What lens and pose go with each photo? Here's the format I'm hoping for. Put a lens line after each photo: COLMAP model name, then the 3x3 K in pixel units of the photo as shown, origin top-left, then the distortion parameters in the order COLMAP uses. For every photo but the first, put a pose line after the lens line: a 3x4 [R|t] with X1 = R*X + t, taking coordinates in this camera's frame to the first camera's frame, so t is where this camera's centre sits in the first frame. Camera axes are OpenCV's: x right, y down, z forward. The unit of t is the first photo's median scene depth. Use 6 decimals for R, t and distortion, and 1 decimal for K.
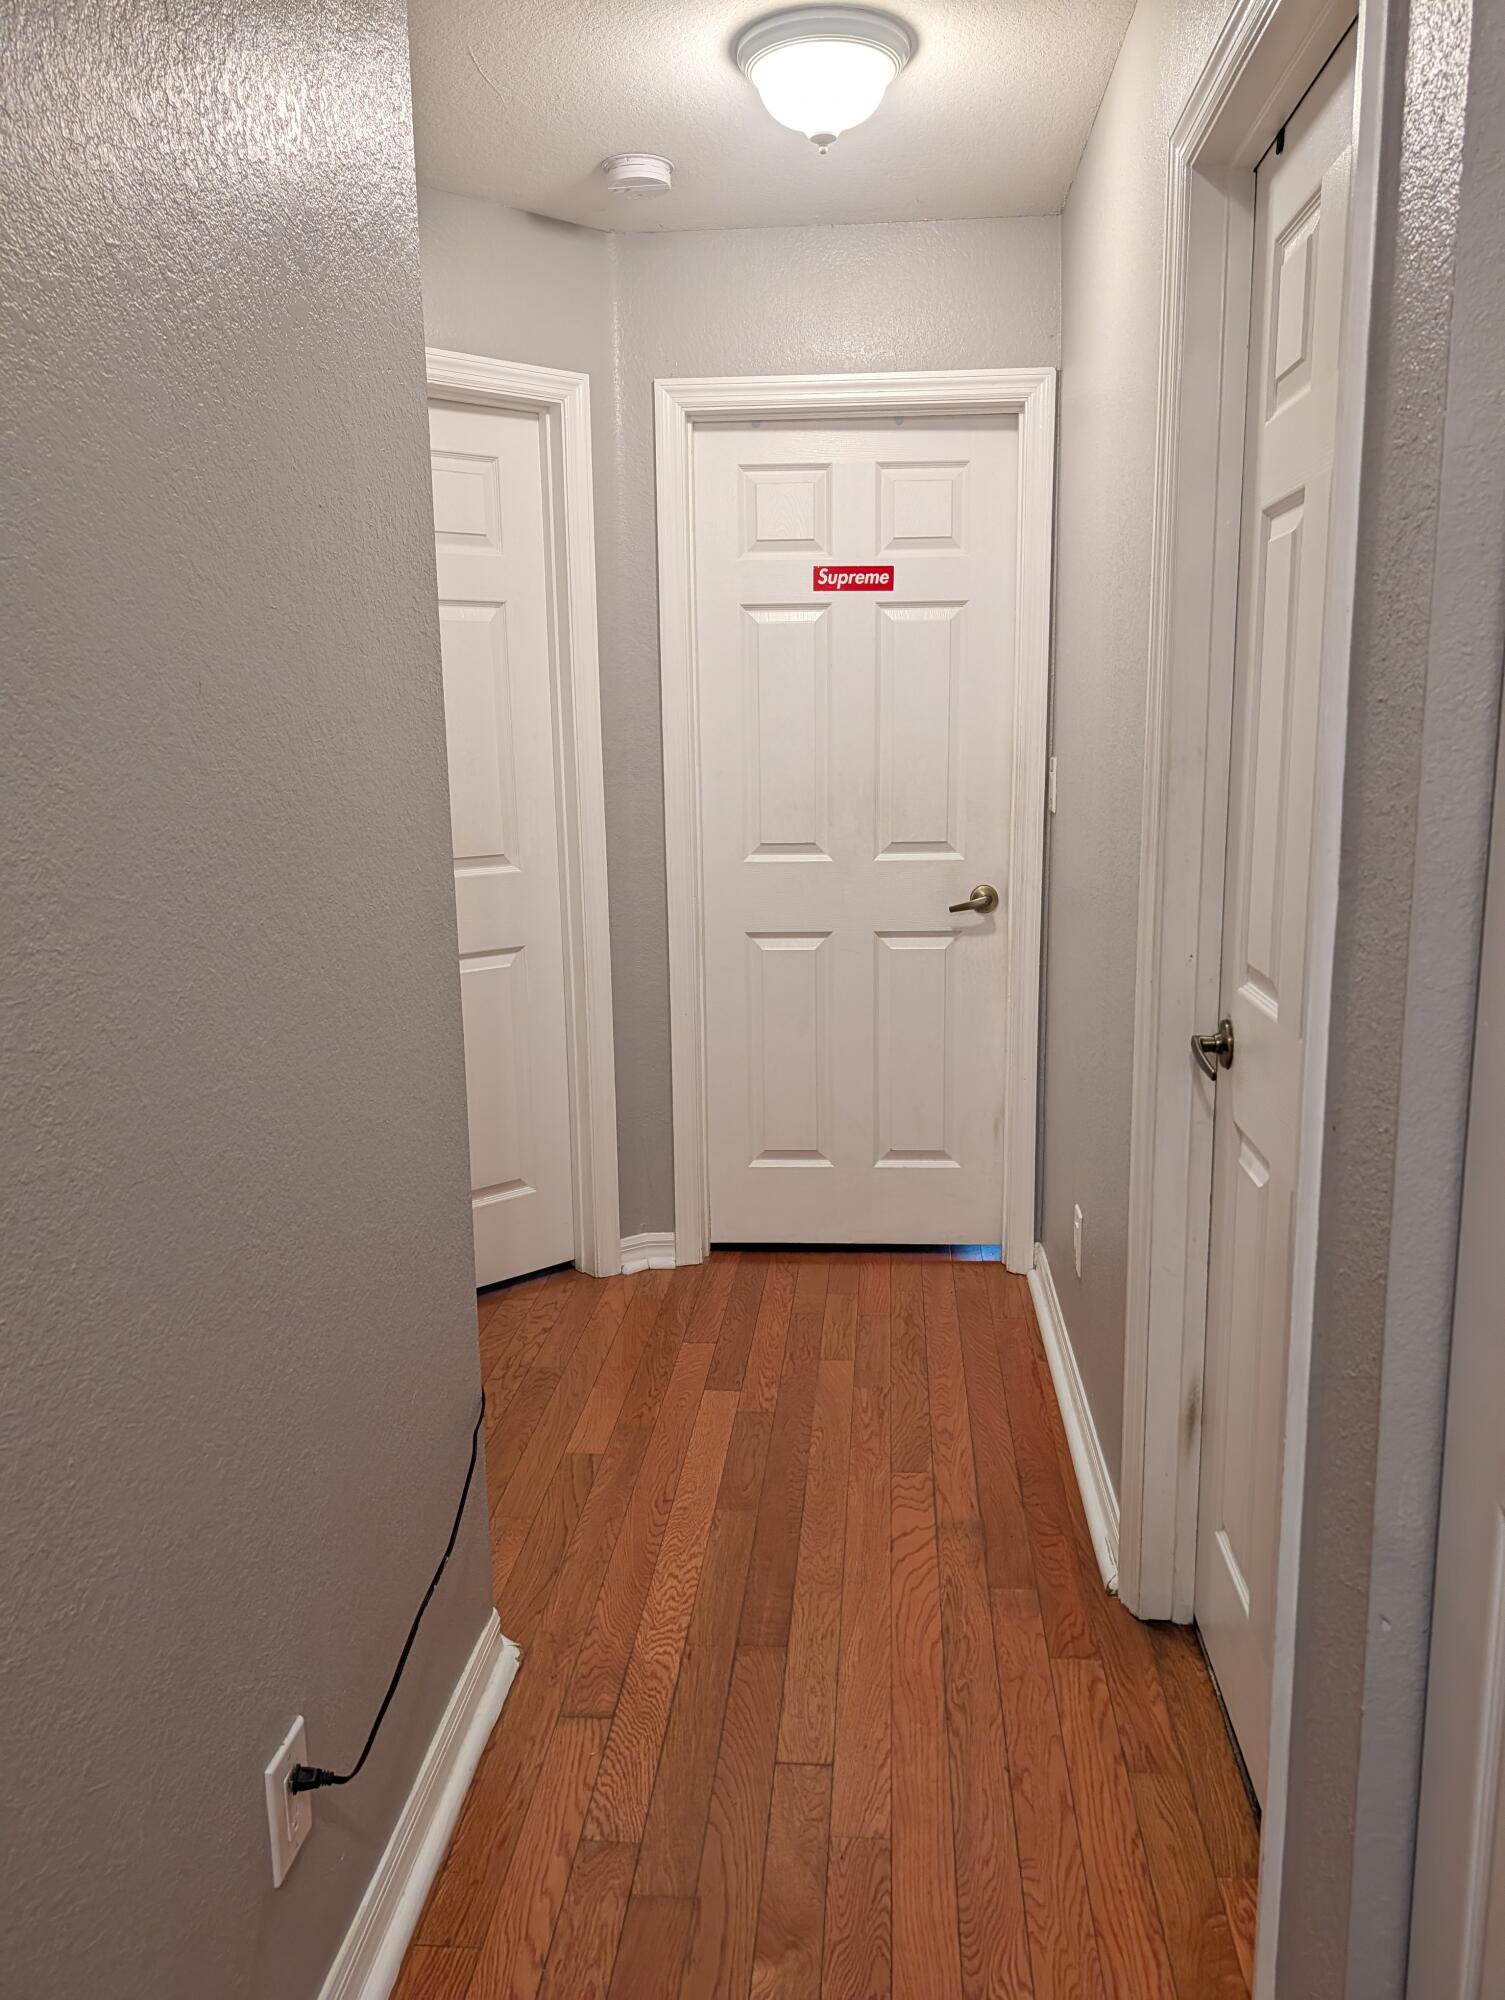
lens RADIAL K [[1424.5, 0, 752.7], [0, 1424.5, 994.9], [0, 0, 1]] dist [0.002044, 0.001362]
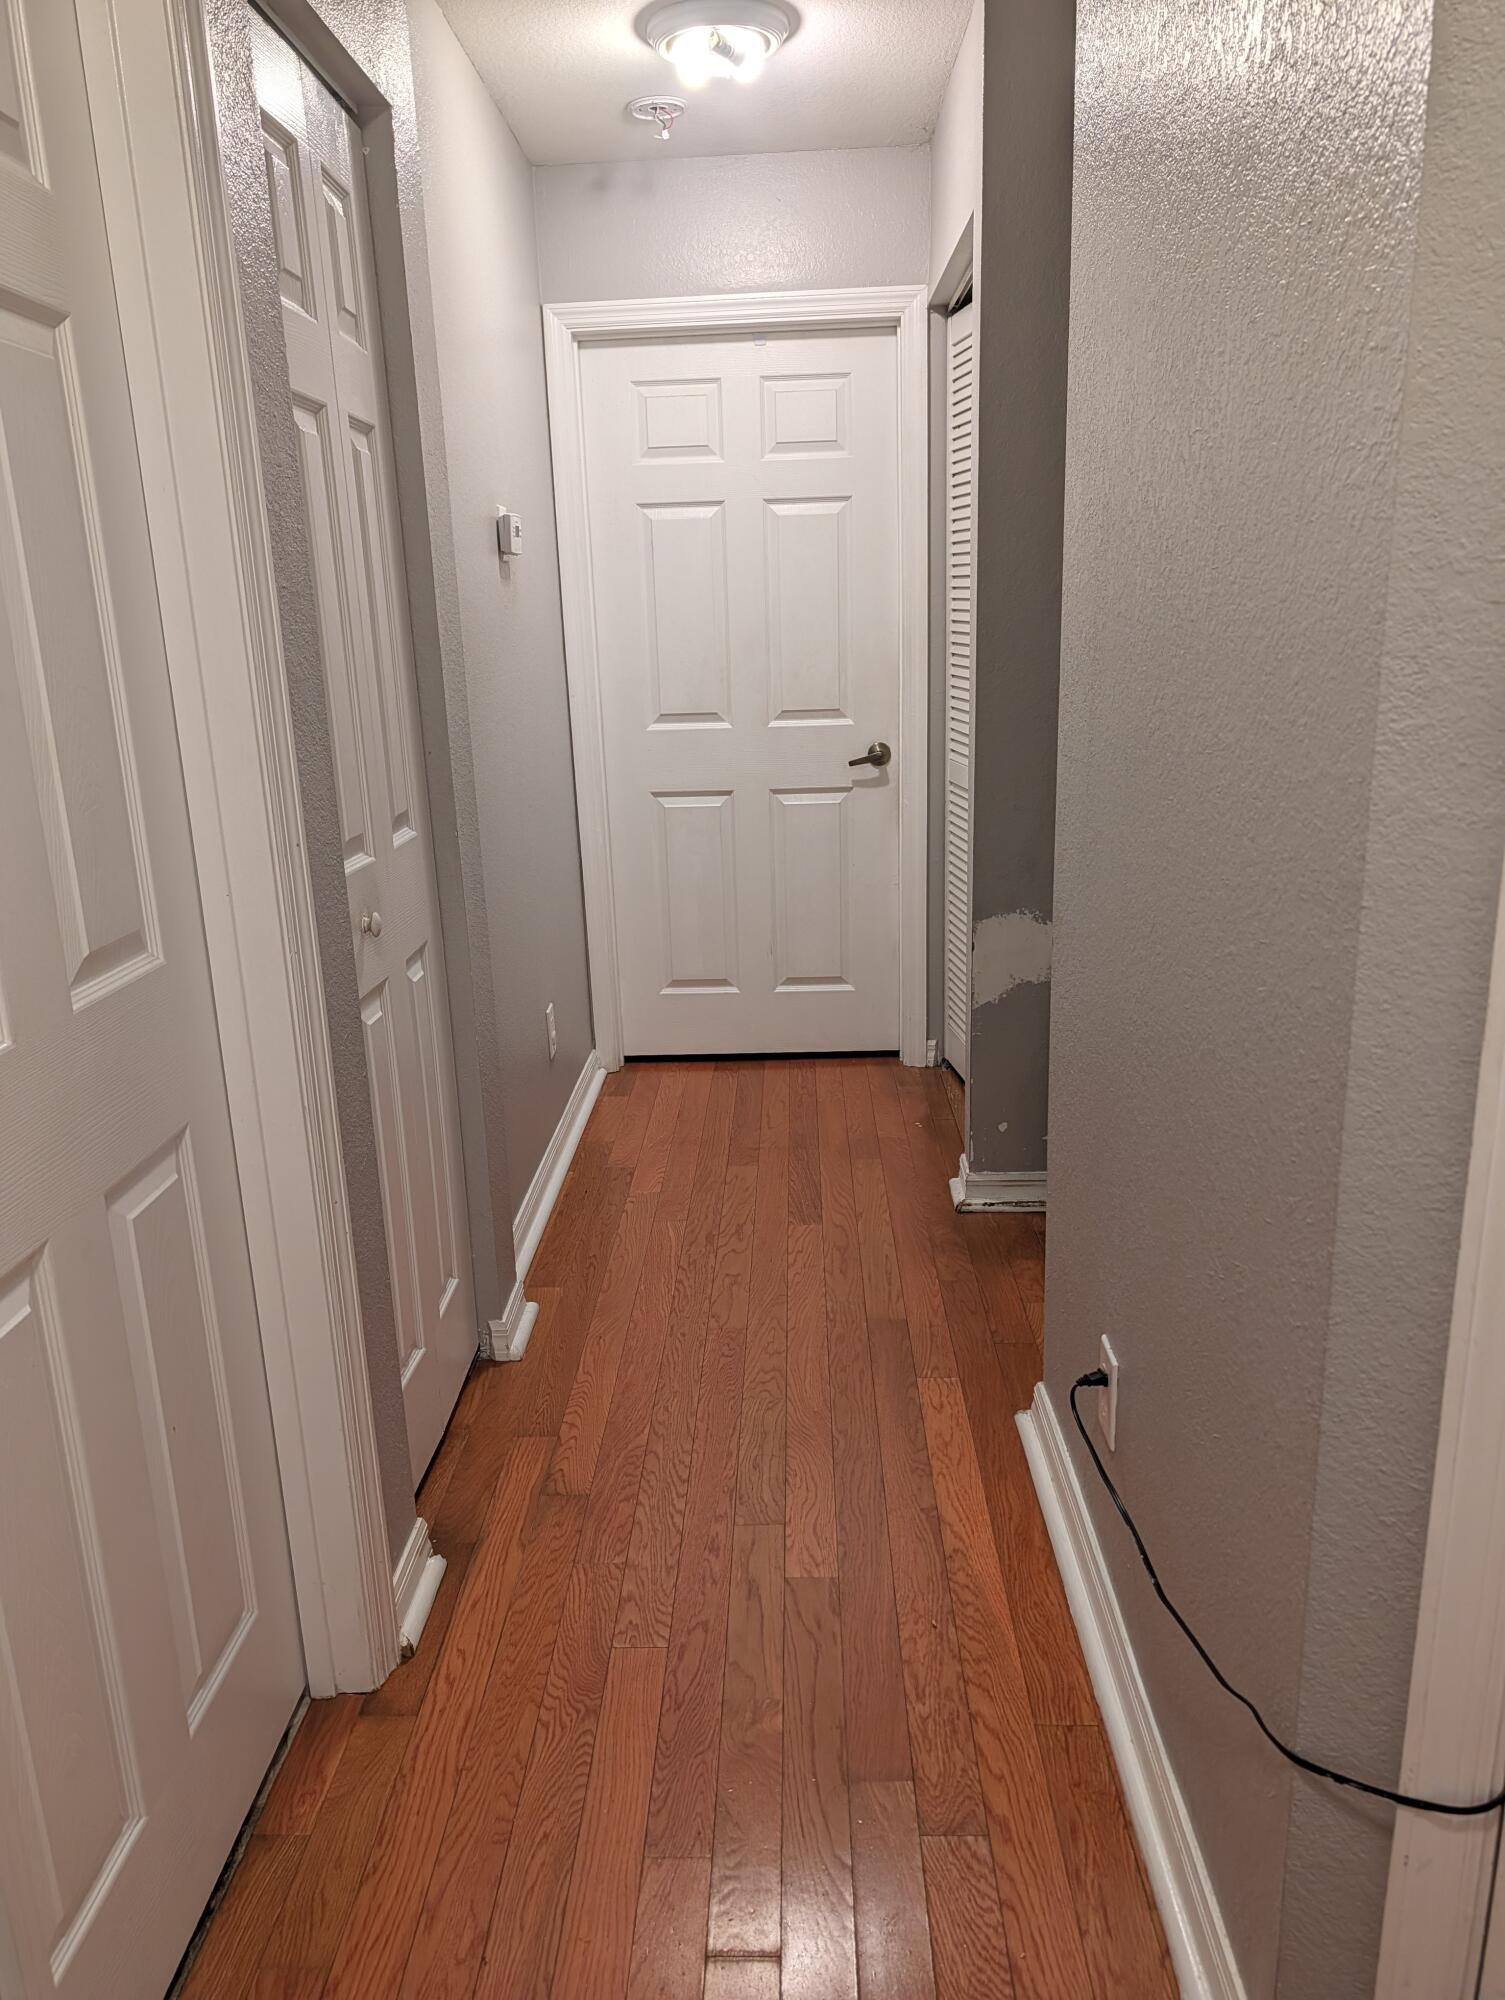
lens RADIAL K [[1424.5, 0, 746.5], [0, 1424.5, 1002.9], [0, 0, 1]] dist [0.002044, 0.001362]
pose [[-0.996752, 0.065058, -0.047464, 0.039004], [0.037324, 0.895460, 0.443575, -0.275996], [0.071361, 0.440363, -0.894980, 1.522133]]
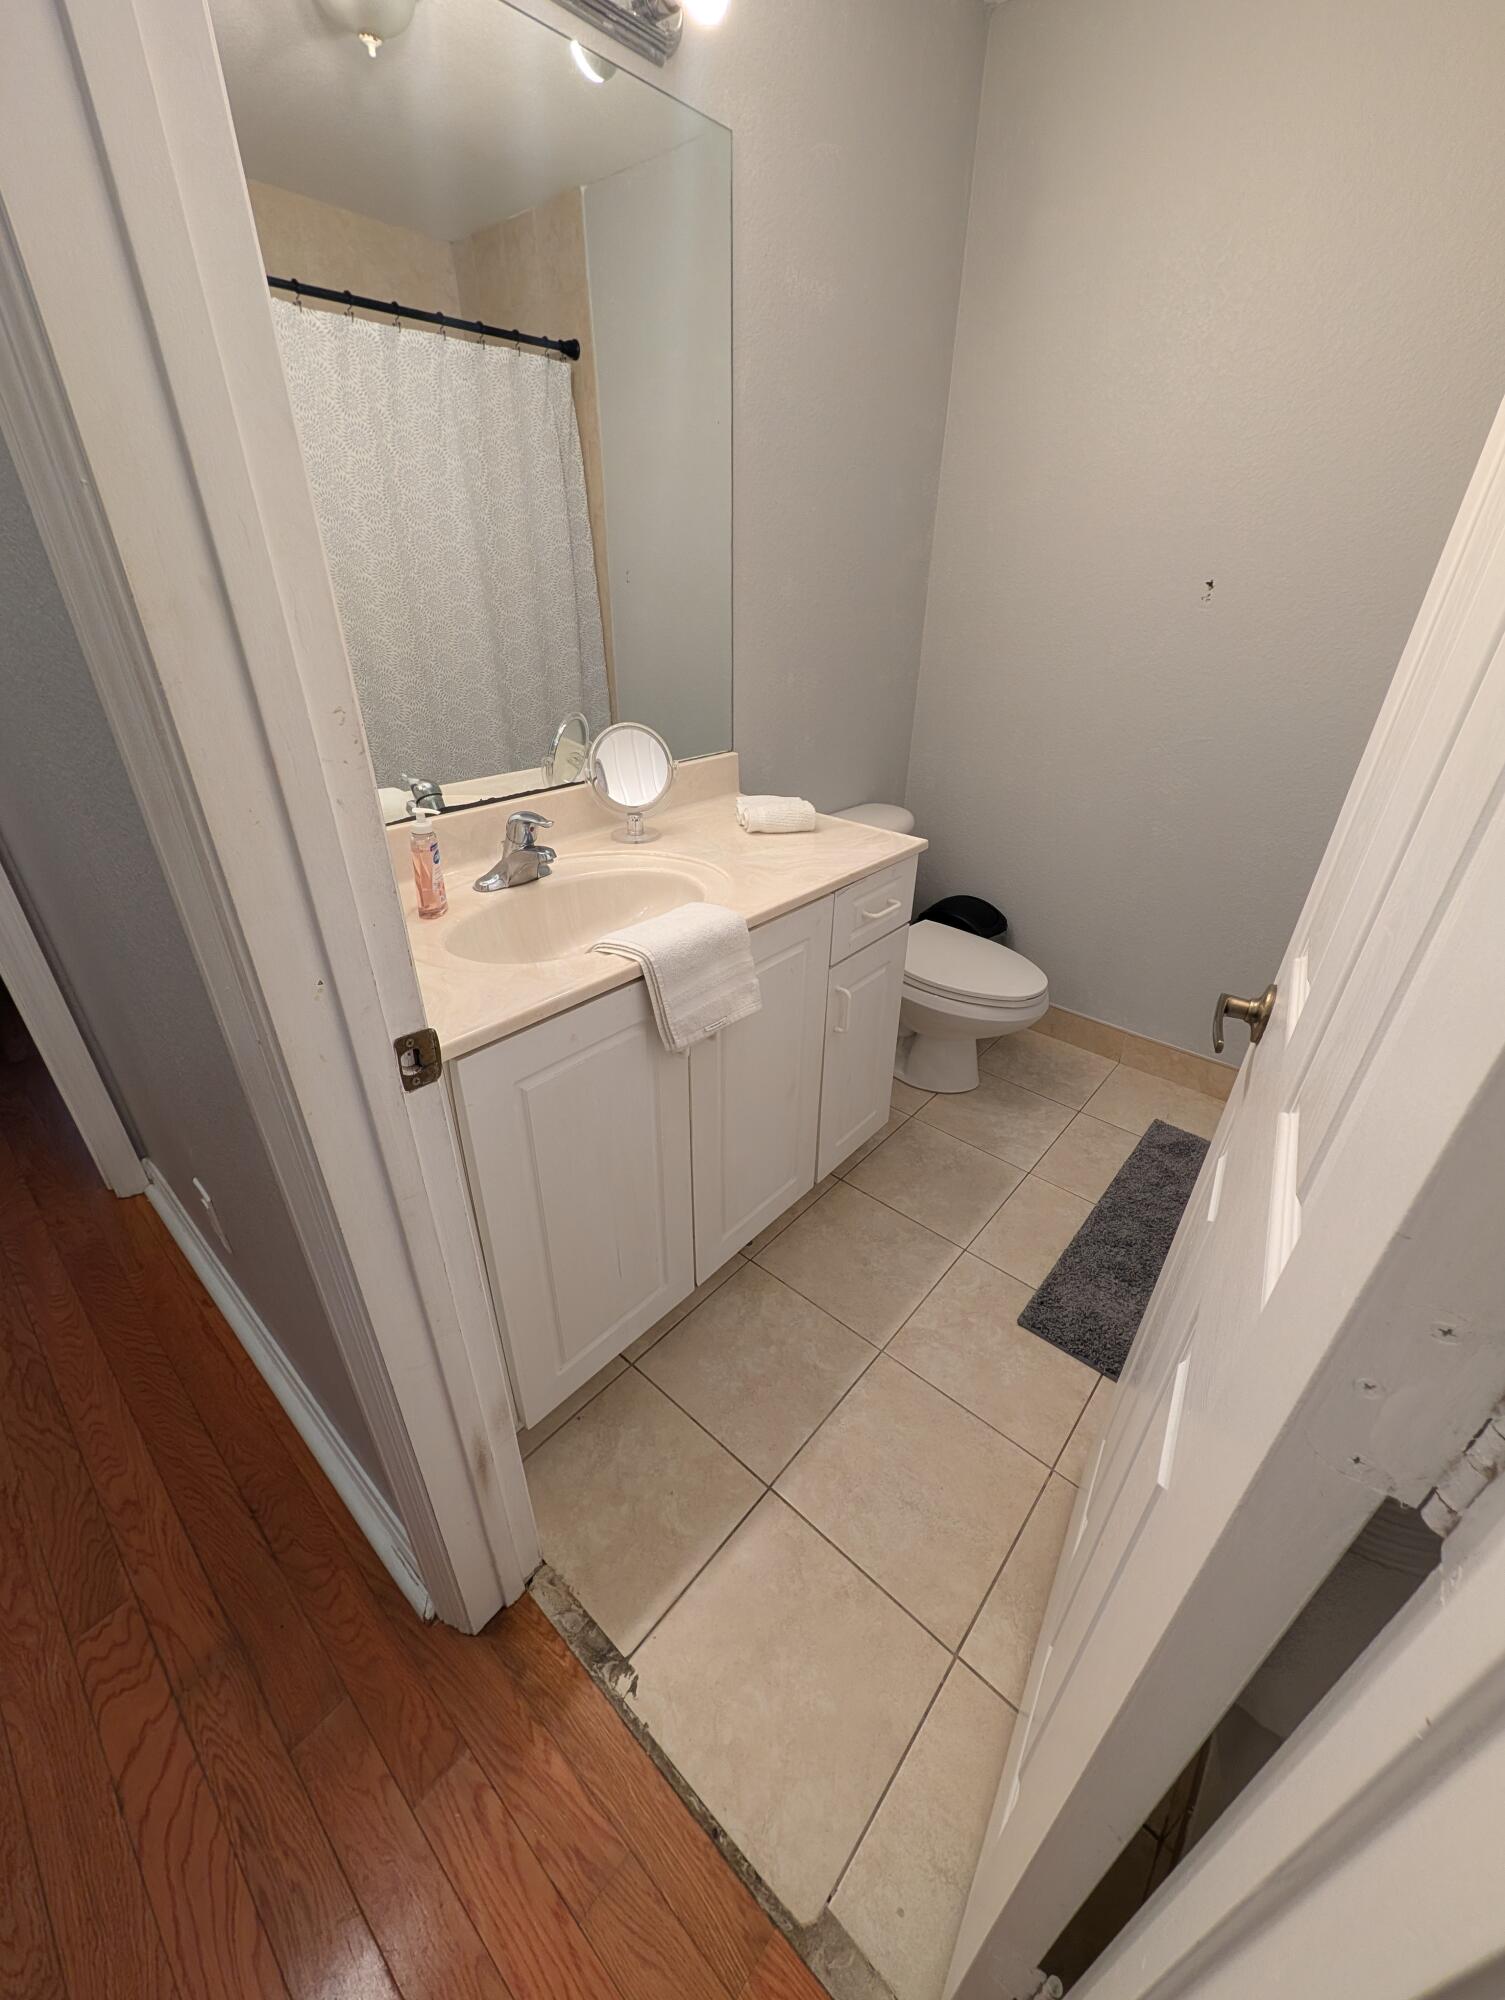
lens RADIAL K [[768.3, 0, 745.0], [0, 768.3, 996.5], [0, 0, 1]] dist [0.001050, 0.000054]
pose [[0.585680, -0.363525, 0.724450, 0.194613], [0.127089, 0.923916, 0.360871, -0.121759], [-0.800517, -0.119286, 0.587319, 0.735113]]
